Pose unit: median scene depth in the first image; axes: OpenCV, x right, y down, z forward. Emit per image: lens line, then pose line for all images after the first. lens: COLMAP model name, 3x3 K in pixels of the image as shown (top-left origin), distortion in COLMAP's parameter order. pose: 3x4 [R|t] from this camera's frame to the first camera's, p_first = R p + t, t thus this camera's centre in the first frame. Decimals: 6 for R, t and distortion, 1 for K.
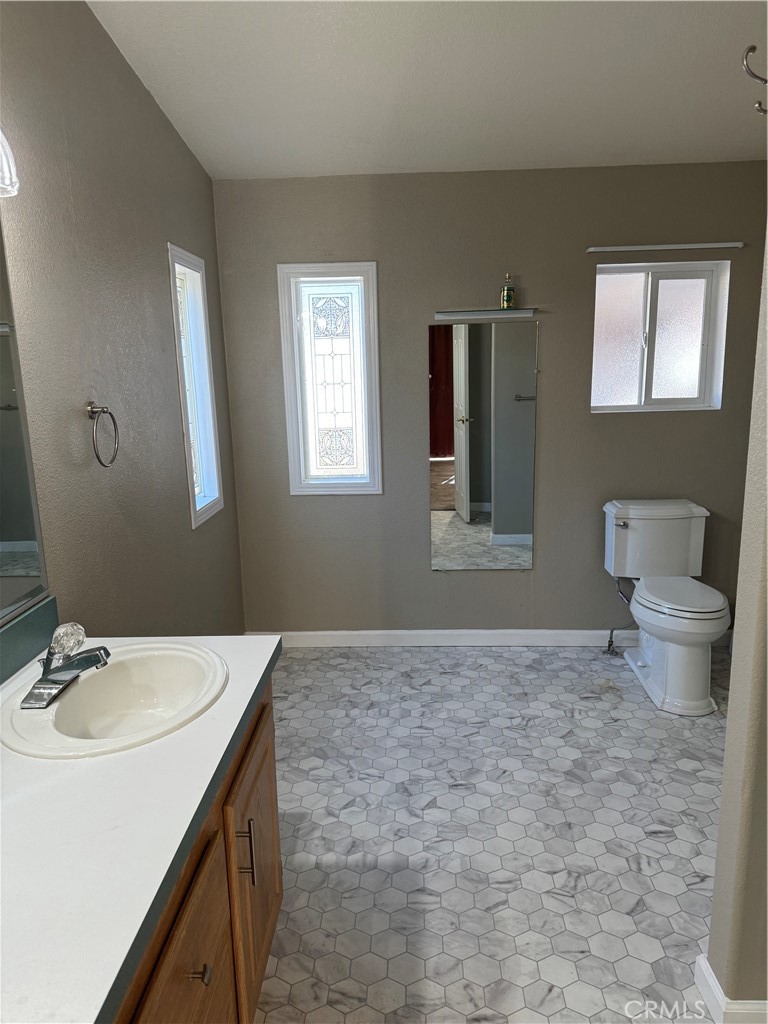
lens RADIAL K [[721.6, 0, 384.8], [0, 721.6, 513.6], [0, 0, 1]] dist [0.080254, -0.034454]
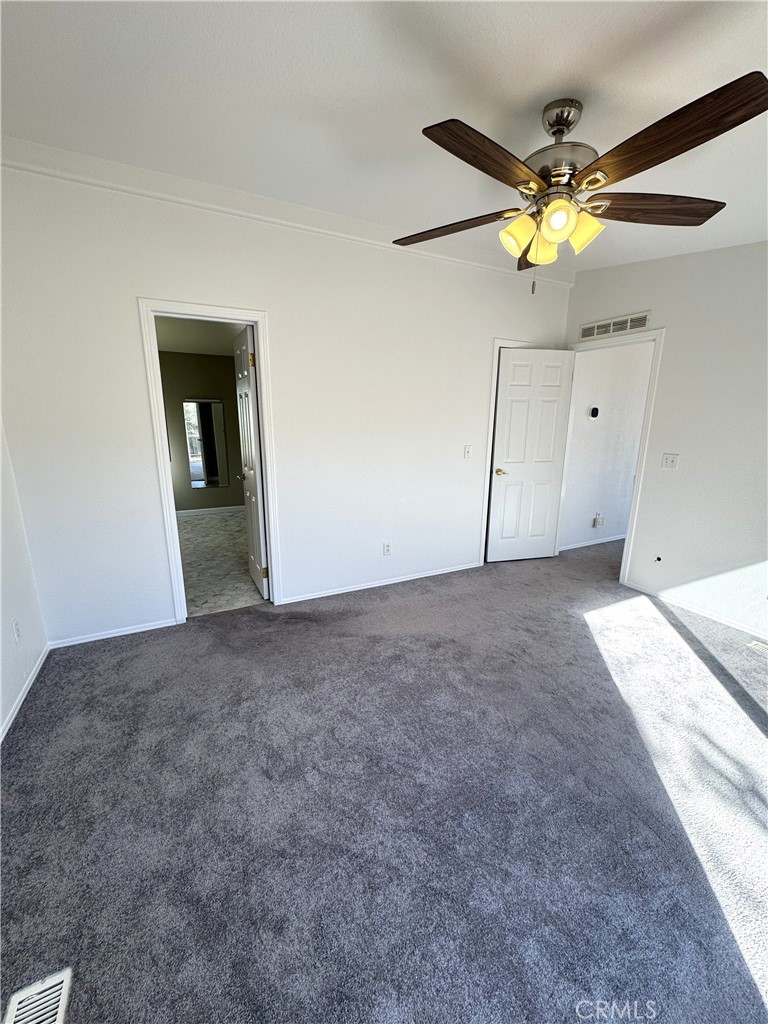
lens RADIAL K [[407.1, 0, 386.9], [0, 407.1, 511.8], [0, 0, 1]] dist [0.000989, 0.000097]
pose [[0.874242, -0.101331, 0.474798, -0.028934], [0.095806, 0.994753, 0.035893, 0.158204], [-0.475944, 0.014110, 0.879363, -0.692048]]
